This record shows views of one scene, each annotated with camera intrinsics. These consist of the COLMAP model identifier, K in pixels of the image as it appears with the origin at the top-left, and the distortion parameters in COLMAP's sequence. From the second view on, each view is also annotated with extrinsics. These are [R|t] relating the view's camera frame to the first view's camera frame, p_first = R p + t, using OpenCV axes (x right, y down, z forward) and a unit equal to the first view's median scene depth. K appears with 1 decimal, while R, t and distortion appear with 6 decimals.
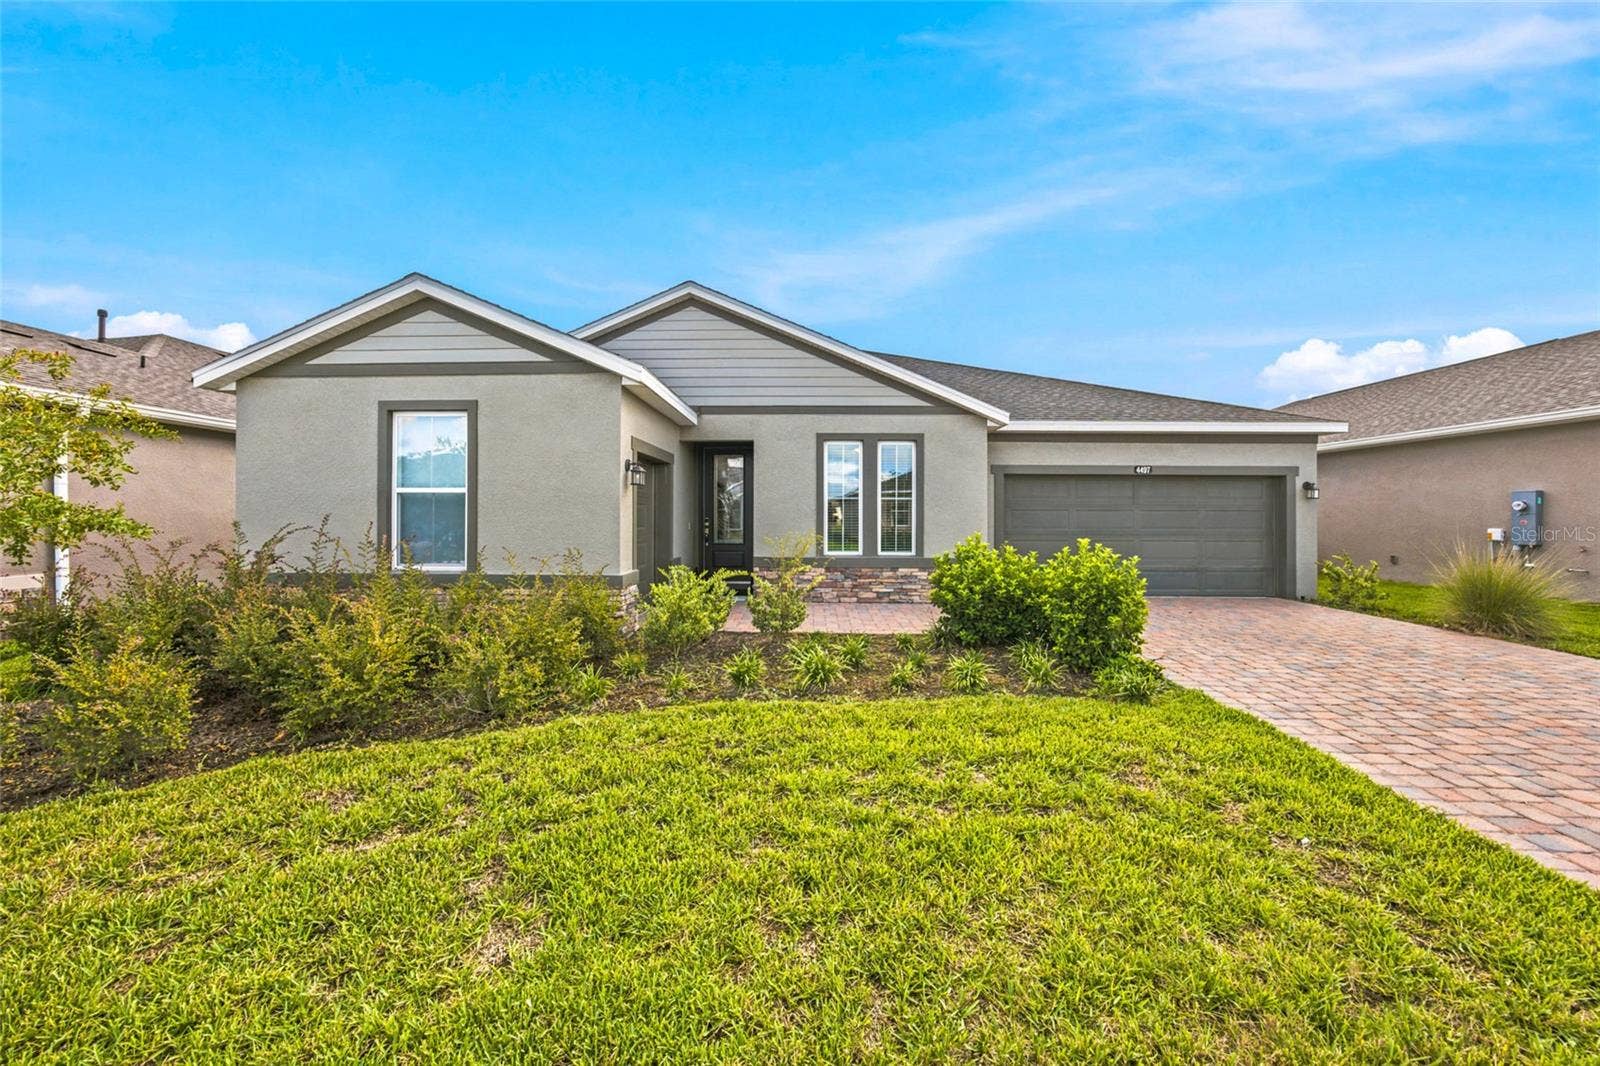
lens RADIAL K [[670.2, 0, 799.3], [0, 670.2, 508.0], [0, 0, 1]] dist [-0.000518, 0.000258]
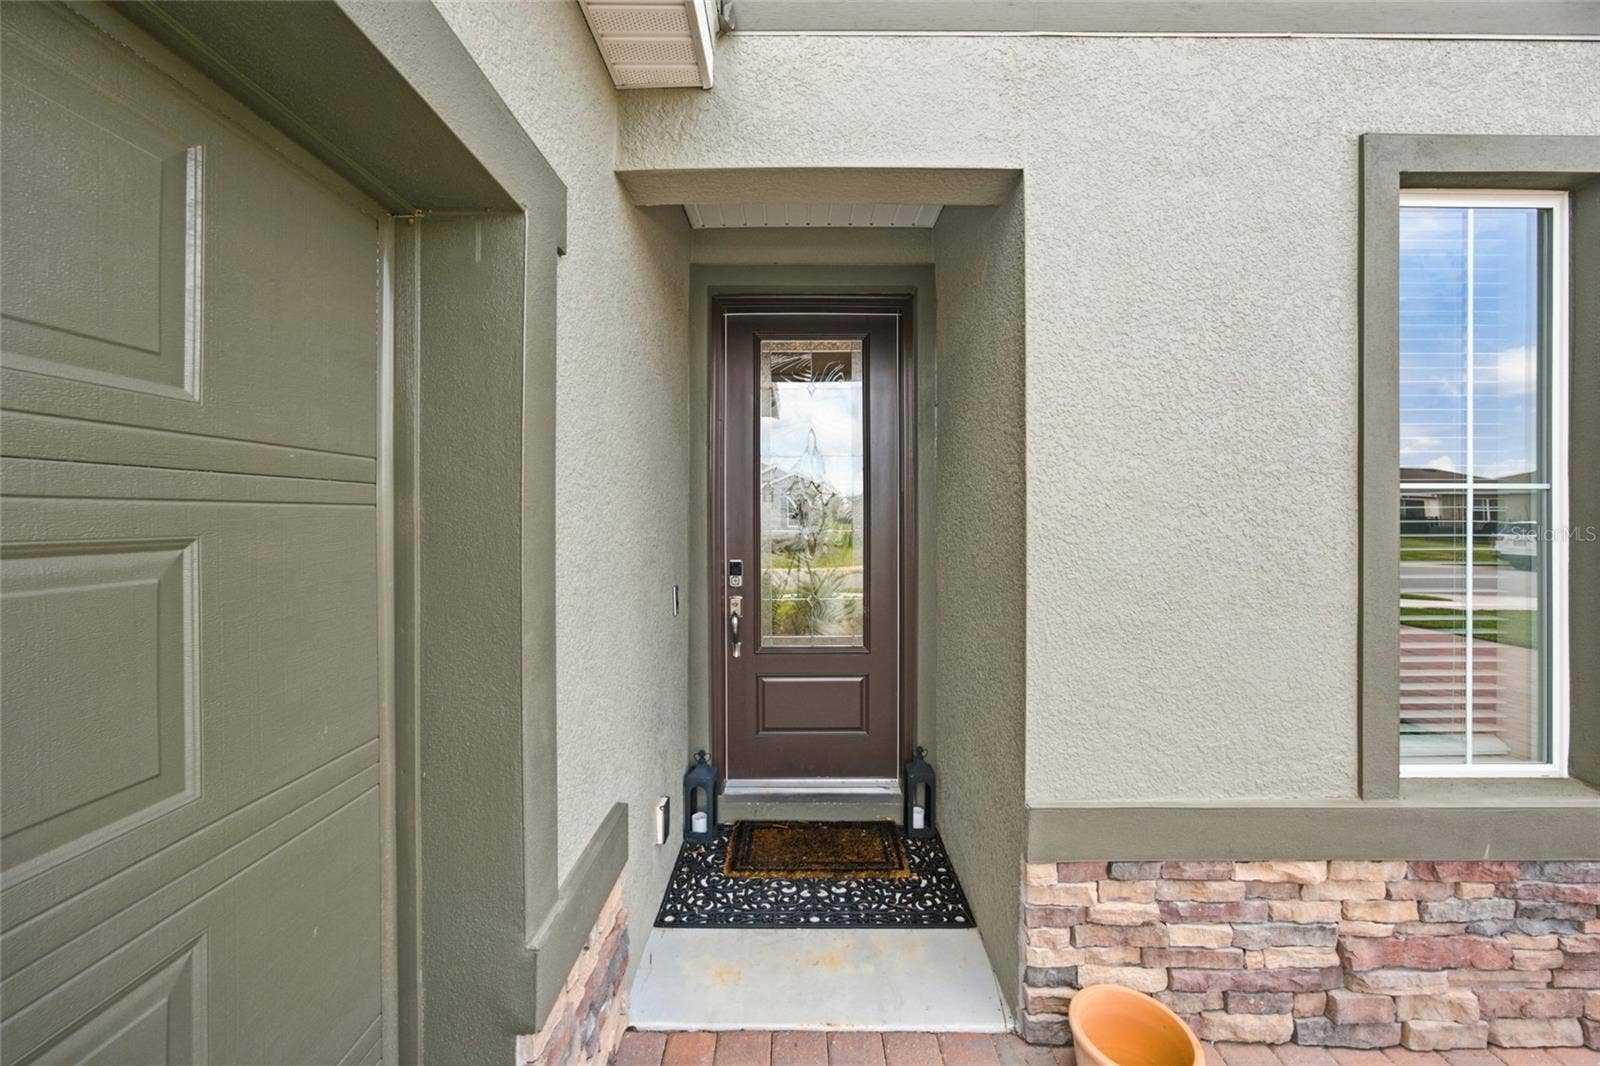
lens RADIAL K [[670.2, 0, 799.3], [0, 670.2, 508.0], [0, 0, 1]] dist [-0.000518, 0.000258]
pose [[0.999828, -0.001197, 0.018509, -0.128038], [0.001174, 0.999999, 0.001222, -0.007804], [-0.018510, -0.001200, 0.999828, 0.784829]]
